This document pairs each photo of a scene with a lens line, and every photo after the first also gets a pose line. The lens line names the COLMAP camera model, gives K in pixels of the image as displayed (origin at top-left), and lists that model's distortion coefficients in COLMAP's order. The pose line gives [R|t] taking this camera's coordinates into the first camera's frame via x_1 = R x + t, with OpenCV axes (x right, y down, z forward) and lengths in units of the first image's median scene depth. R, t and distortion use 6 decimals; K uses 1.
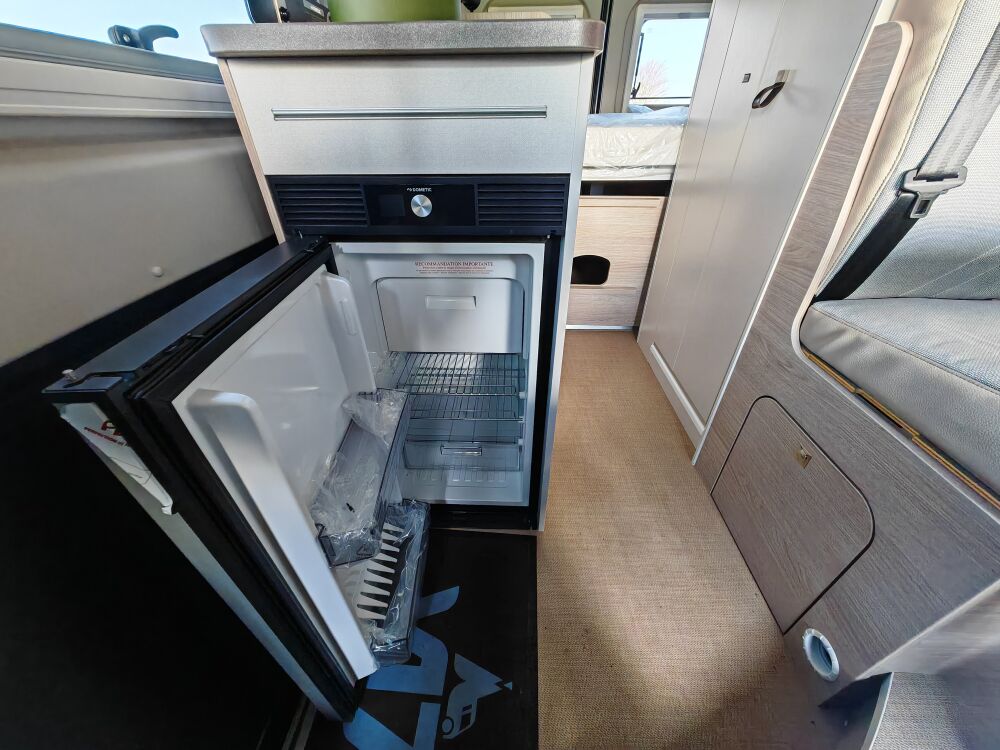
lens RADIAL K [[373.3, 0, 498.7], [0, 373.3, 374.8], [0, 0, 1]] dist [0.011919, 0.000301]
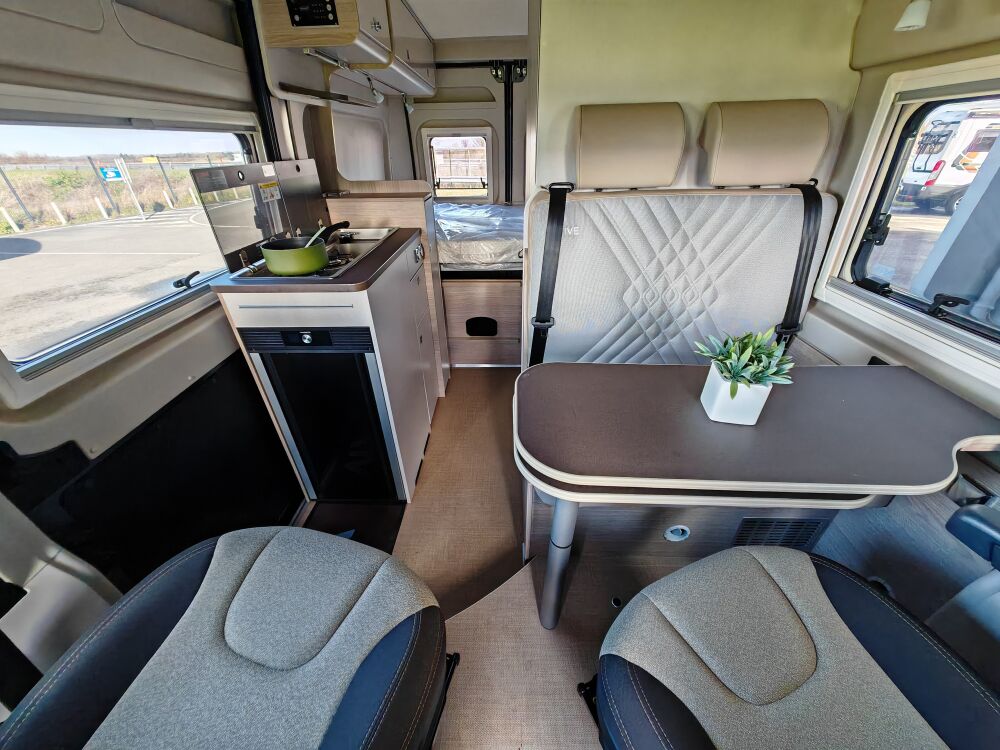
lens RADIAL K [[373.3, 0, 500.4], [0, 373.3, 370.8], [0, 0, 1]] dist [0.011919, 0.000301]
pose [[0.999680, -0.017053, 0.018704, 0.820120], [0.018057, 0.998330, -0.054881, -0.107700], [-0.017737, 0.055201, 0.998318, -1.126419]]
